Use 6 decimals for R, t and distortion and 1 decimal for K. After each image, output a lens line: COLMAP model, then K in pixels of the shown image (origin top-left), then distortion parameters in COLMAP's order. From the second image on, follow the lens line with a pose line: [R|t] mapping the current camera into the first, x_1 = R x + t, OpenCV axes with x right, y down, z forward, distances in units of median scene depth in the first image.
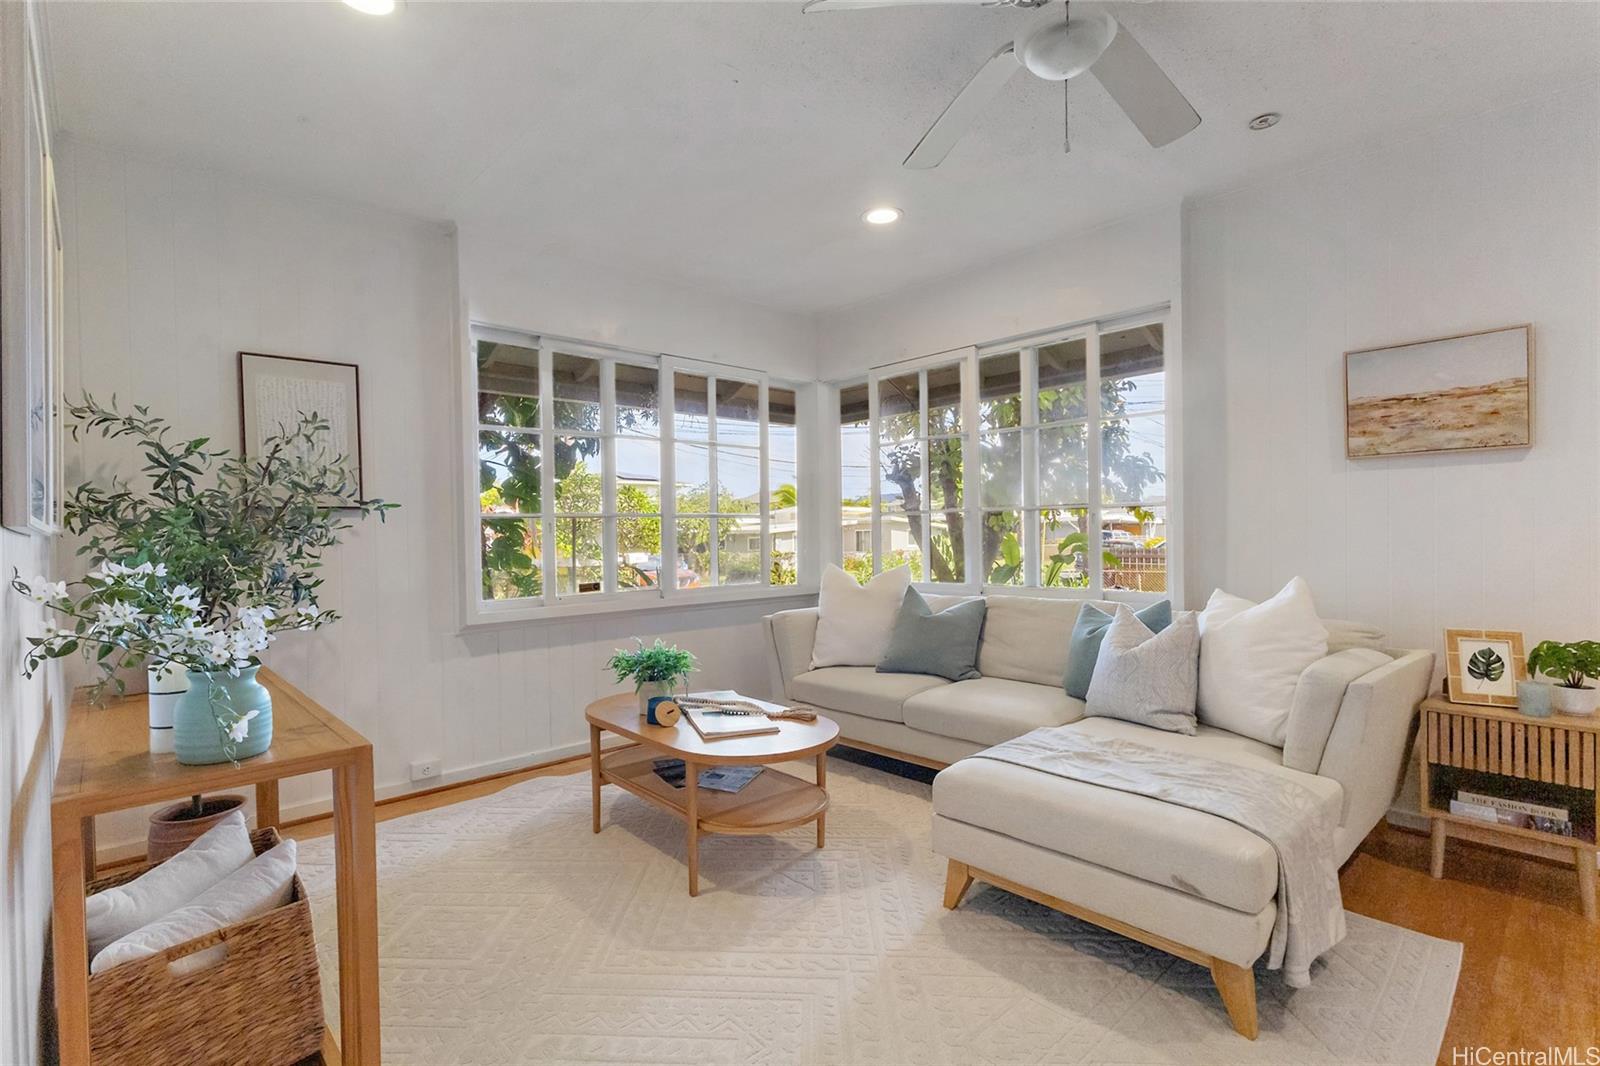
lens RADIAL K [[752.4, 0, 799.3], [0, 752.4, 544.1], [0, 0, 1]] dist [-0.000027, 0.000606]
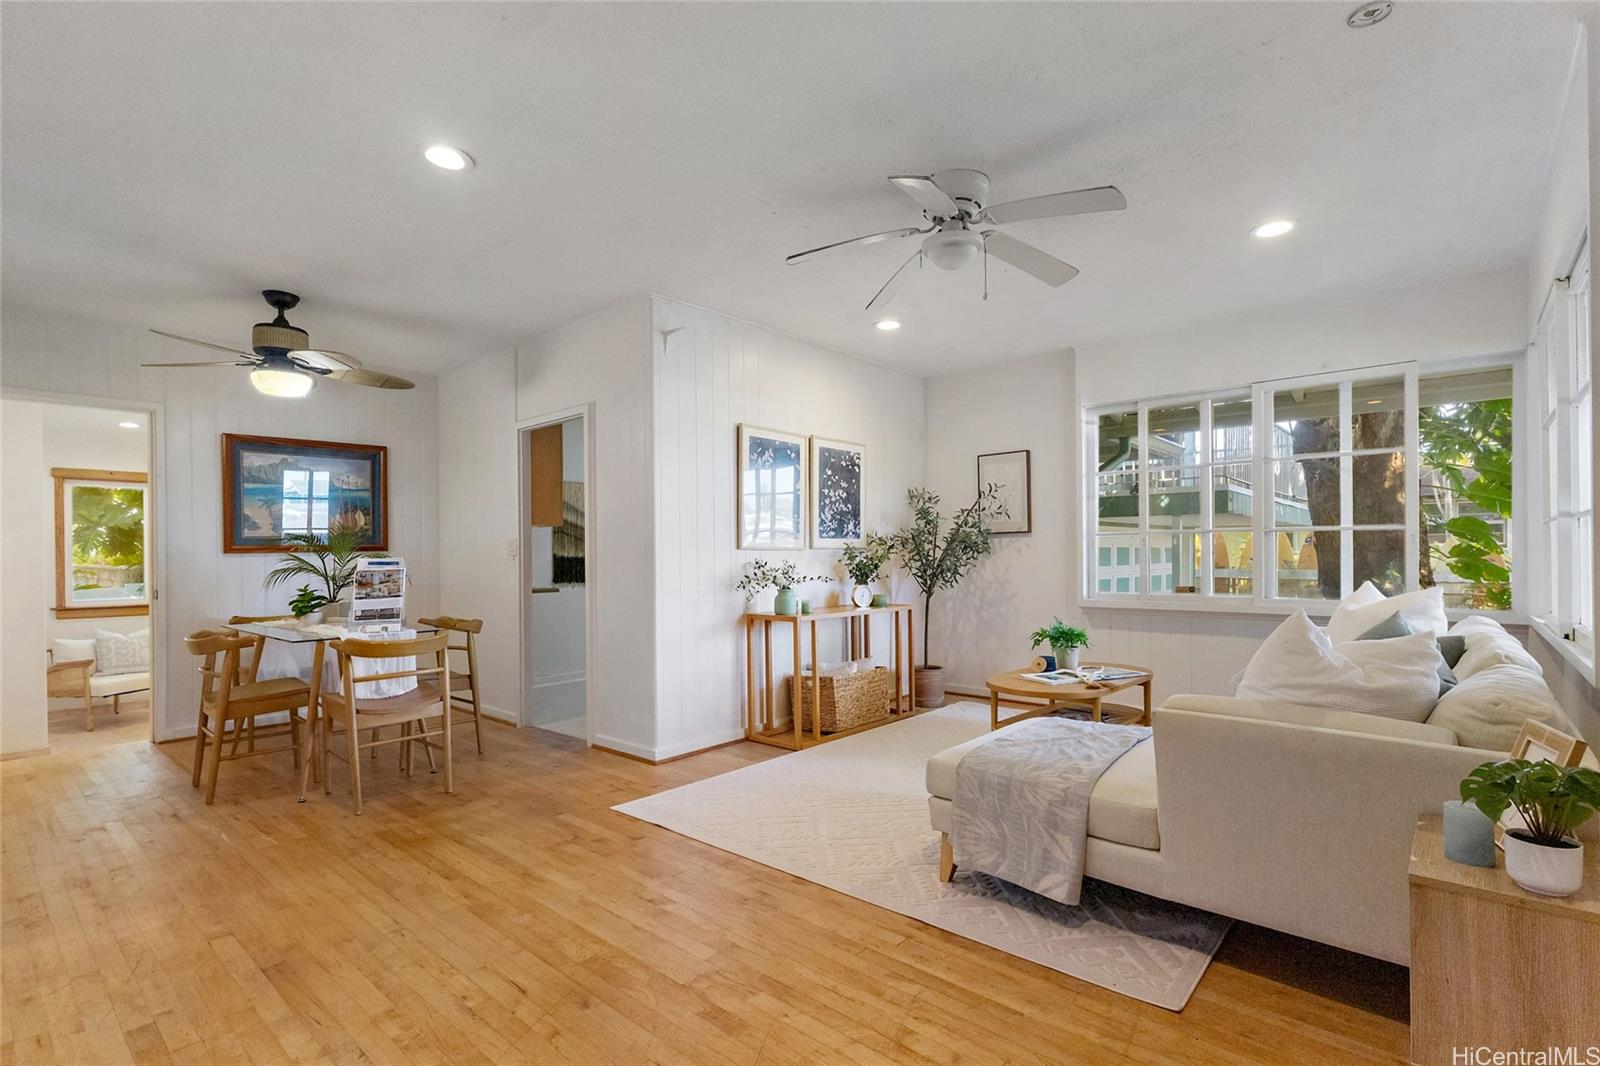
lens RADIAL K [[741.9, 0, 799.6], [0, 741.9, 552.7], [0, 0, 1]] dist [0.001245, 0.000644]
pose [[0.102177, 0.015200, -0.994650, 1.451815], [-0.003412, 0.999883, 0.014929, -0.030847], [0.994760, 0.001869, 0.102217, 0.408829]]
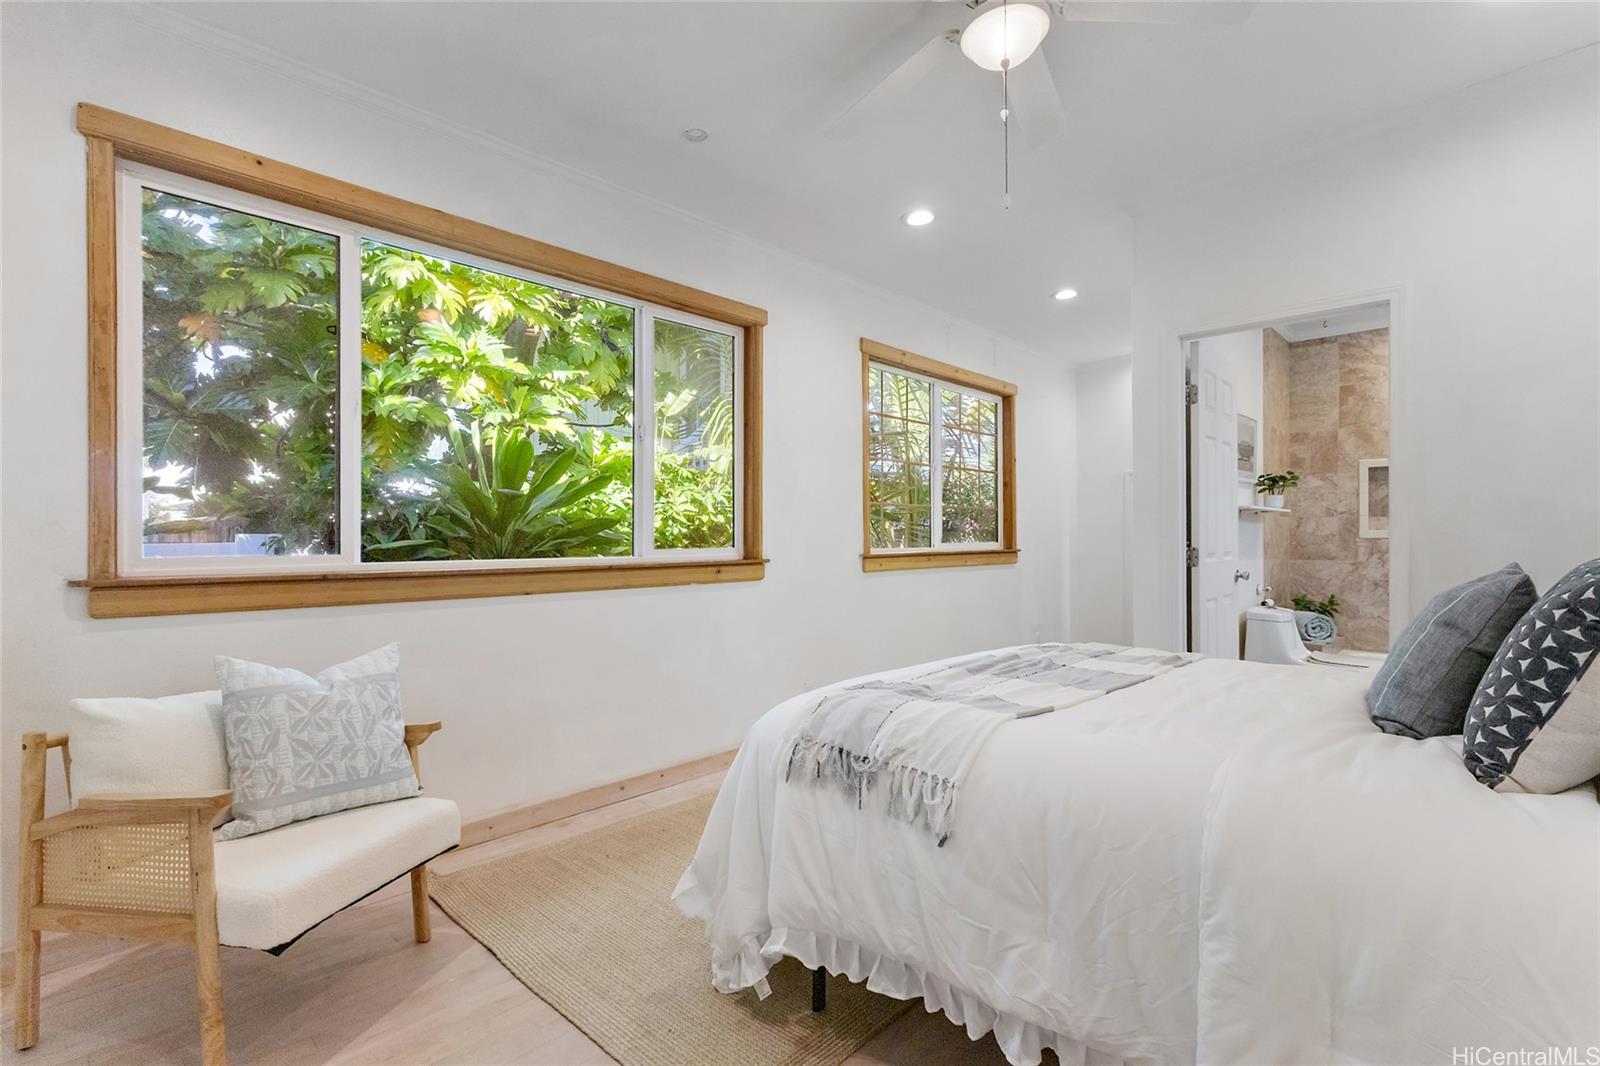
lens RADIAL K [[749.8, 0, 800.0], [0, 749.8, 533.0], [0, 0, 1]] dist [0.002086, 0.000625]
pose [[0.065872, 0.015017, -0.997715, -0.787465], [-0.011250, 0.999834, 0.014307, 0.161053], [0.997765, 0.010282, 0.066030, -1.401494]]
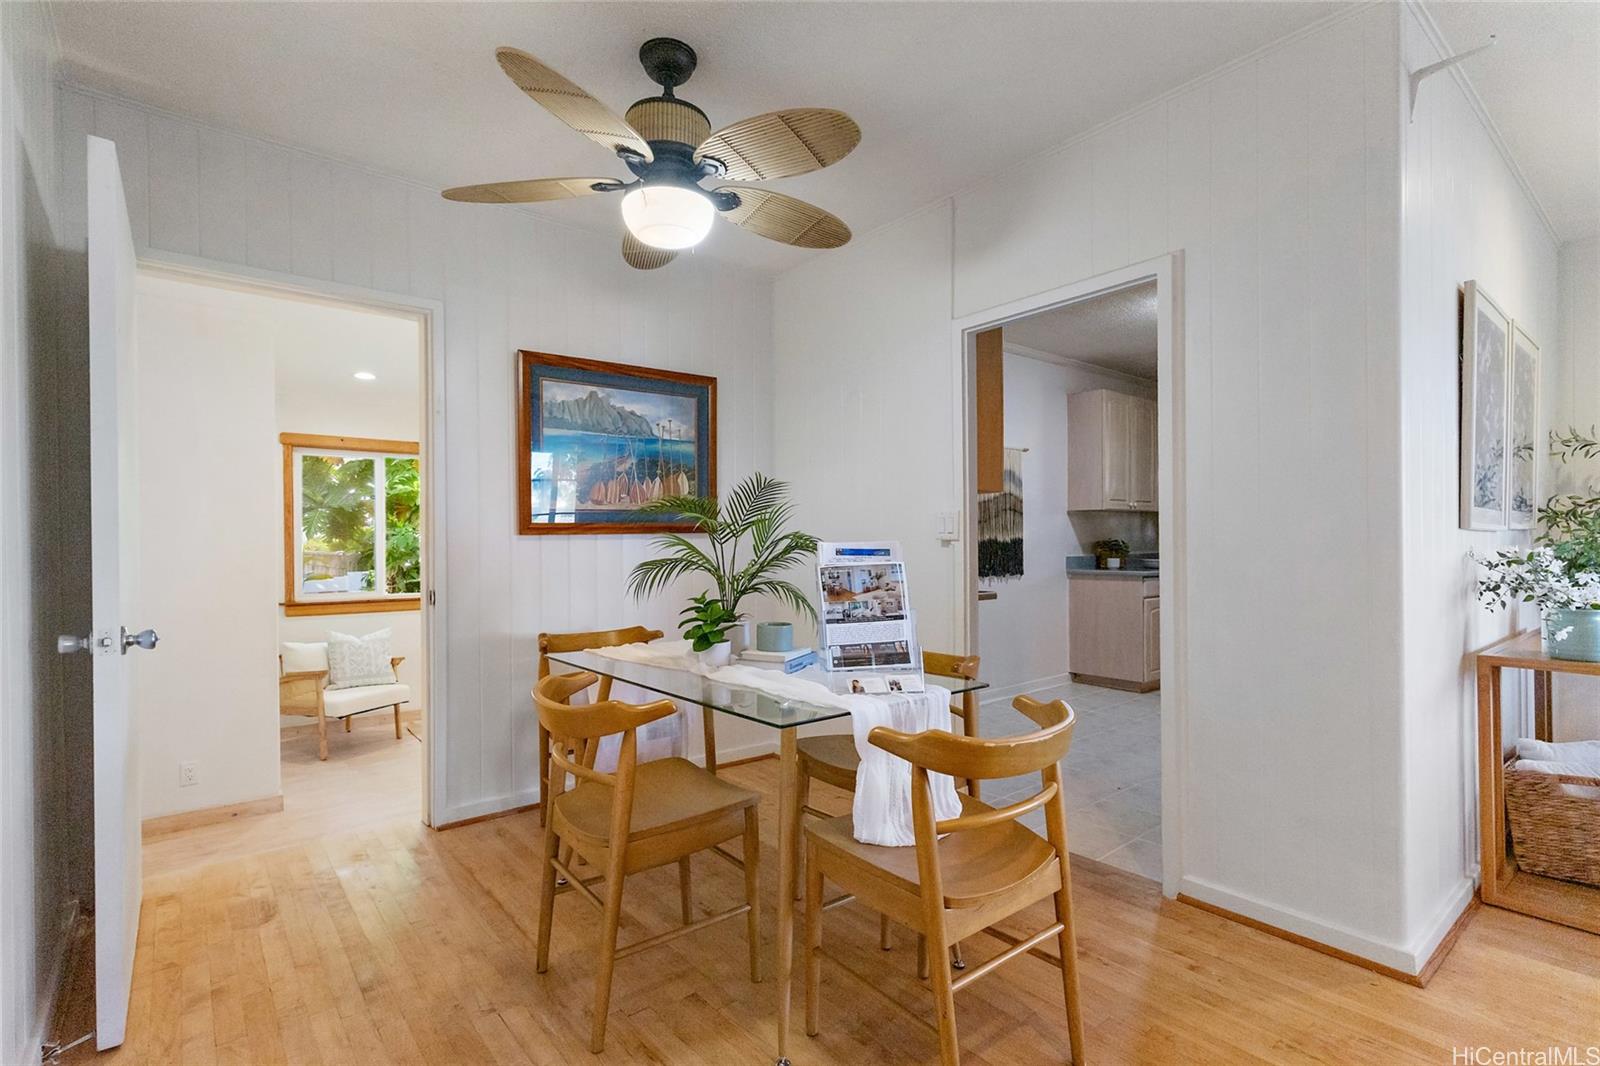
lens RADIAL K [[752.4, 0, 799.3], [0, 752.4, 544.1], [0, 0, 1]] dist [-0.000027, 0.000606]
pose [[-0.068992, 0.019984, -0.997417, 0.577085], [-0.003643, 0.999788, 0.020283, -0.005775], [0.997611, 0.005033, -0.068905, -0.357706]]
